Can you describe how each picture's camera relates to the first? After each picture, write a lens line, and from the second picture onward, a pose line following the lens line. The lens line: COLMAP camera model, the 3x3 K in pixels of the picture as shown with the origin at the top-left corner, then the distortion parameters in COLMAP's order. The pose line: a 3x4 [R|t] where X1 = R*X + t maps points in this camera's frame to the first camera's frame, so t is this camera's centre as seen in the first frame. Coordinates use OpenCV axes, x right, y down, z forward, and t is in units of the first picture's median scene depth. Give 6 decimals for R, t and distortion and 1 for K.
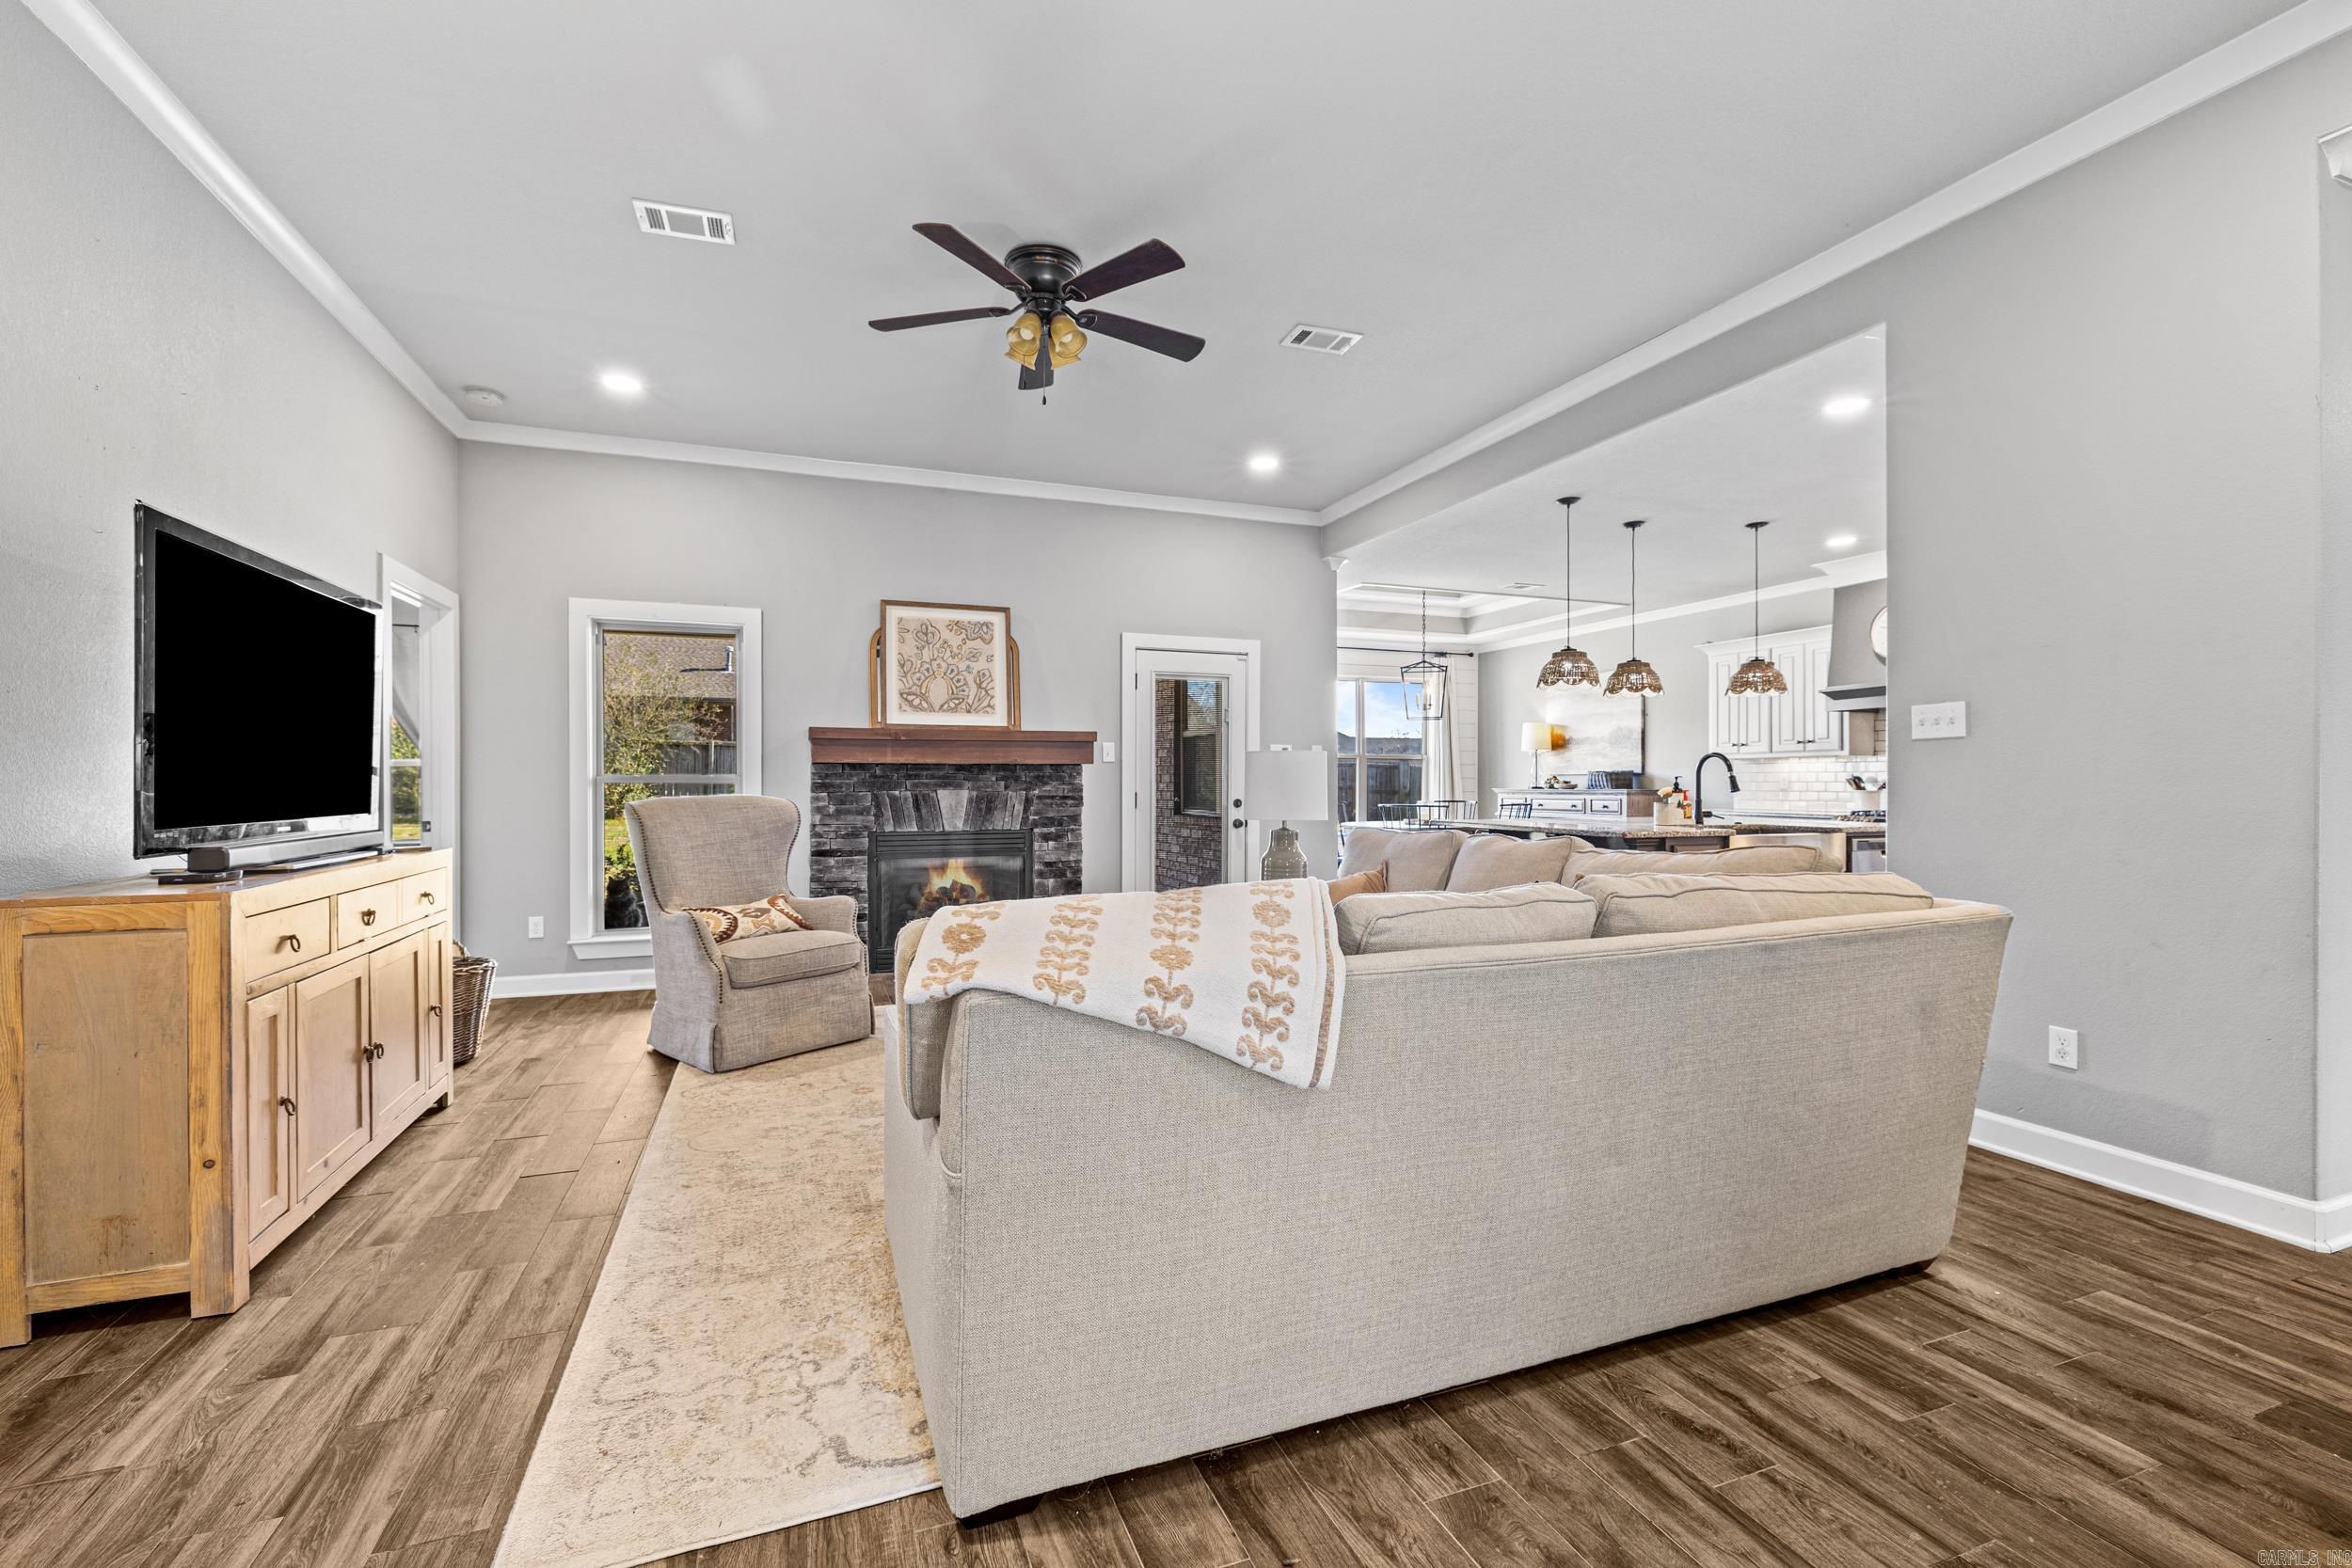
lens RADIAL K [[985.4, 0, 1166.7], [0, 985.4, 769.3], [0, 0, 1]] dist [-0.000602, 0.000067]
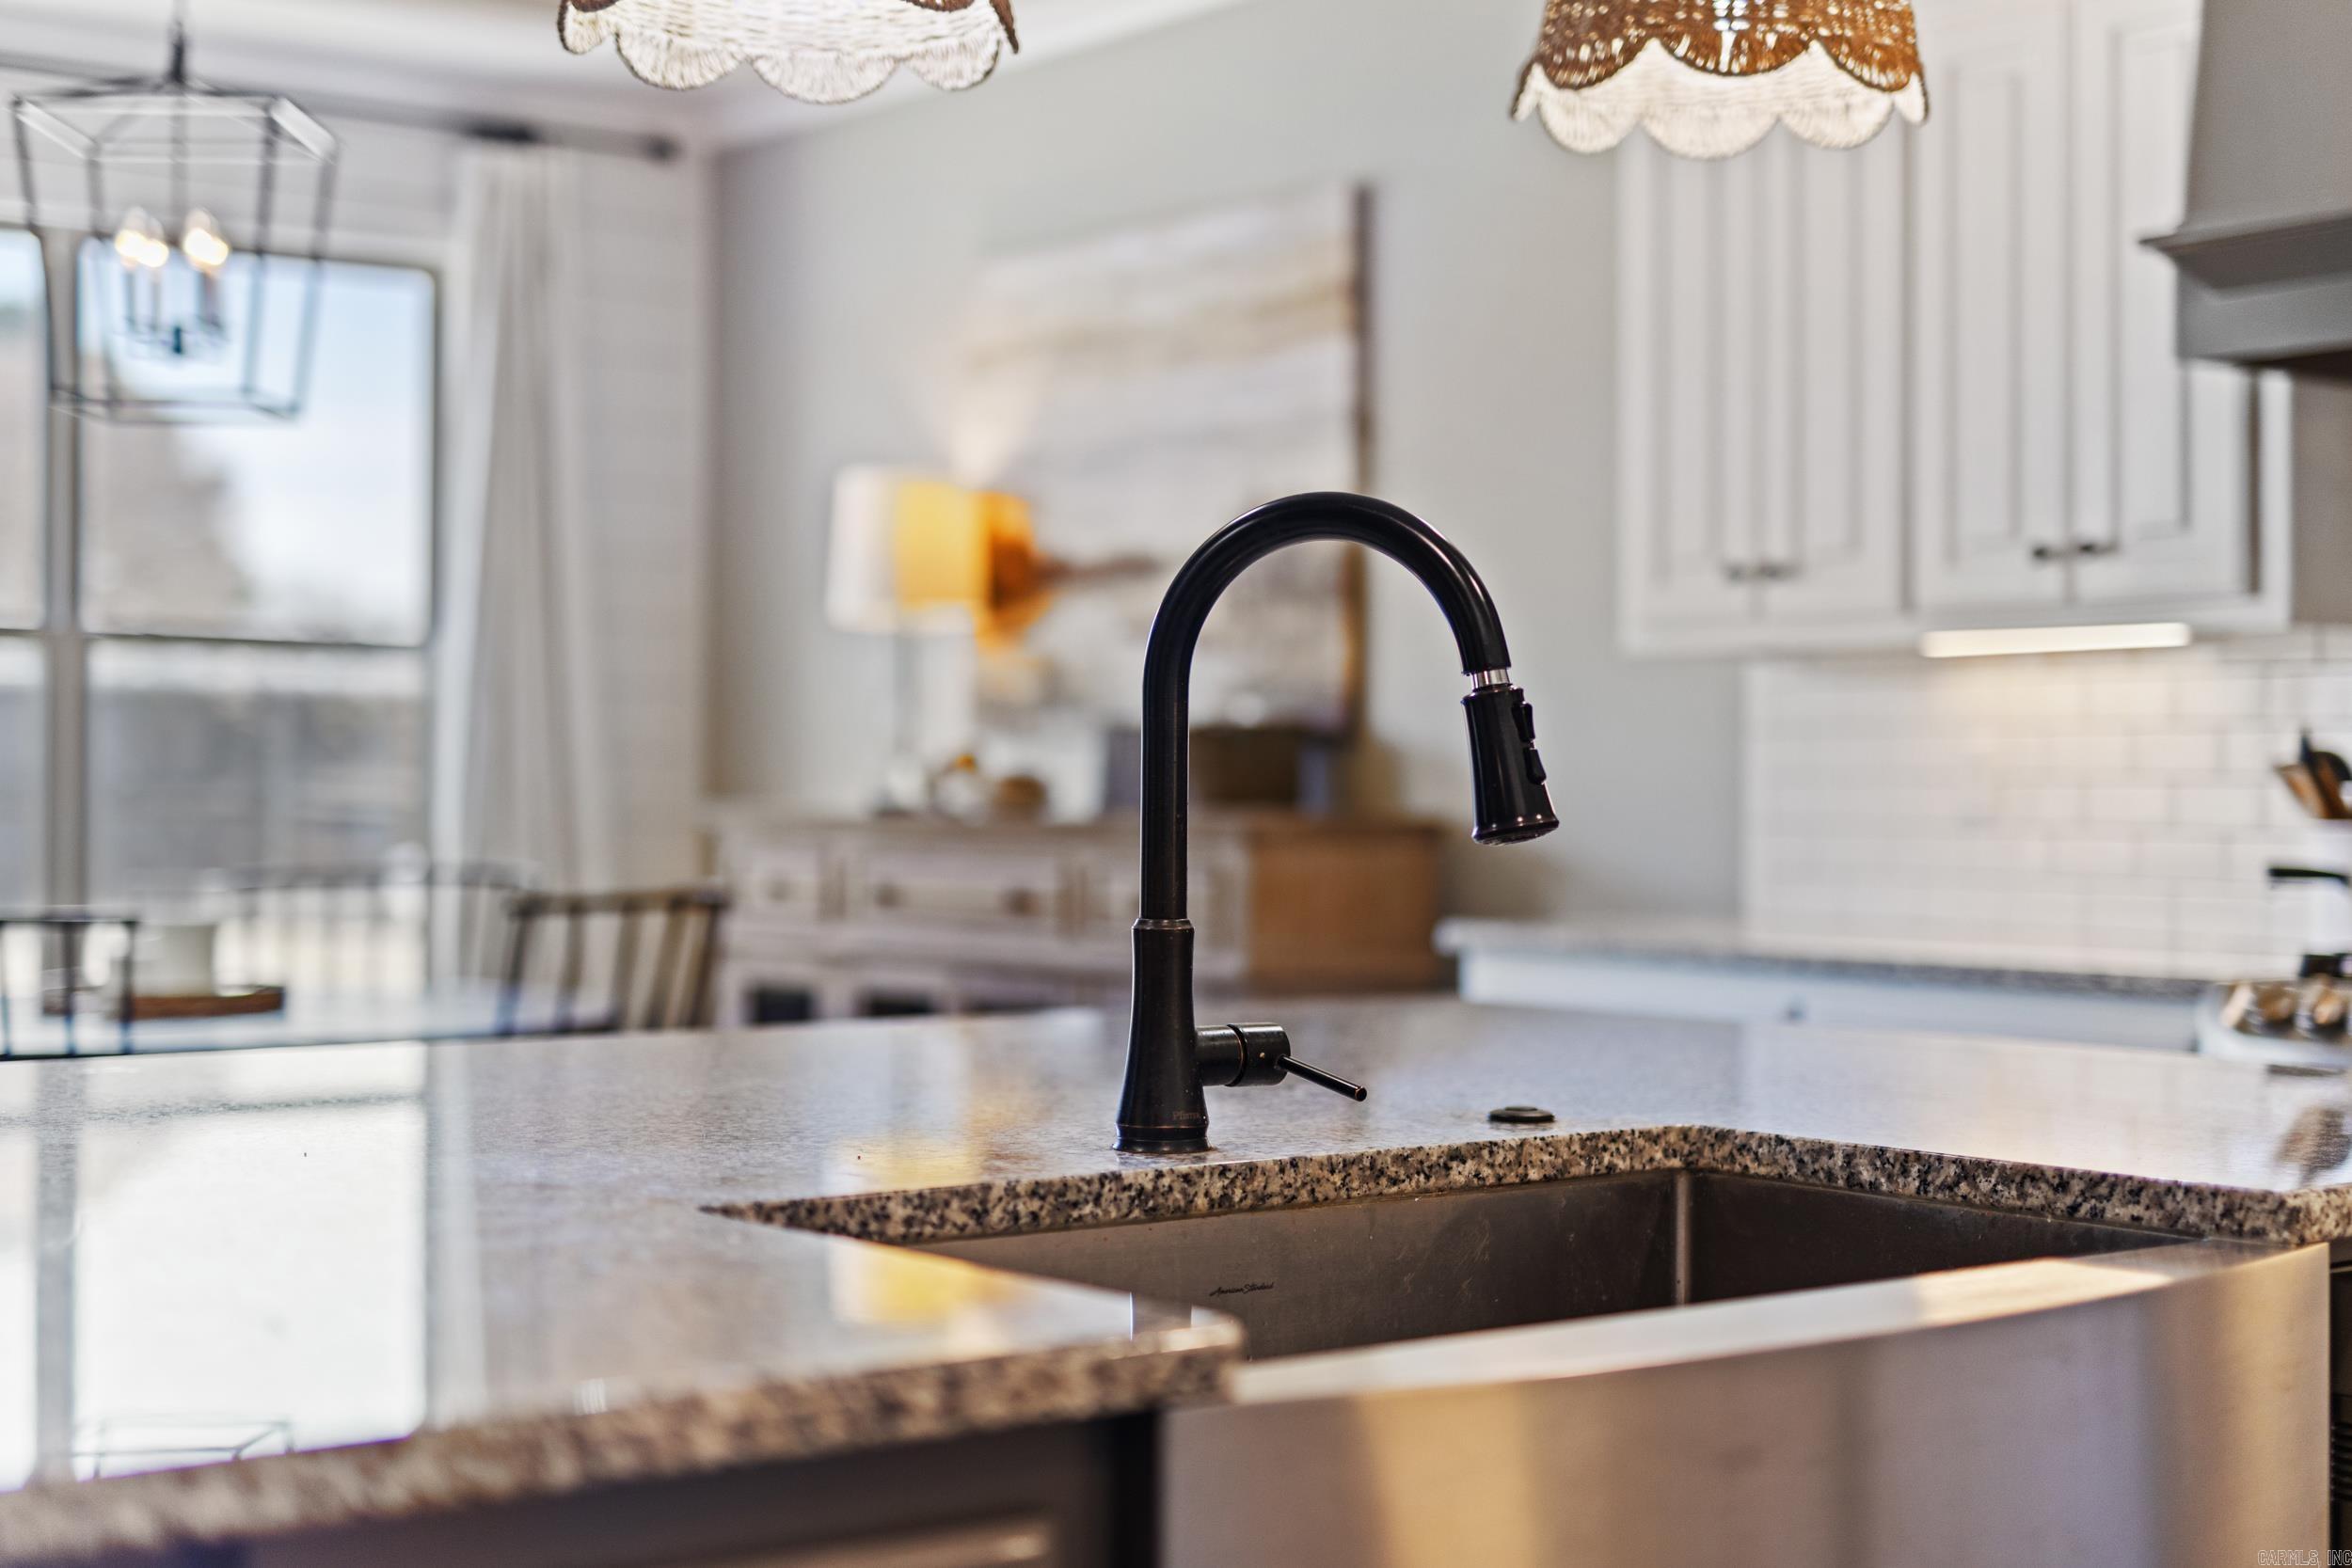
lens RADIAL K [[3300.7, 0, 1176.0], [0, 3300.7, 784.0], [0, 0, 1]] dist [0.014713, 0.069268]
pose [[0.955509, 0.004400, 0.294929, 0.461636], [-0.008897, 0.999864, 0.013910, 0.010785], [-0.294828, -0.015915, 0.955418, 0.692400]]
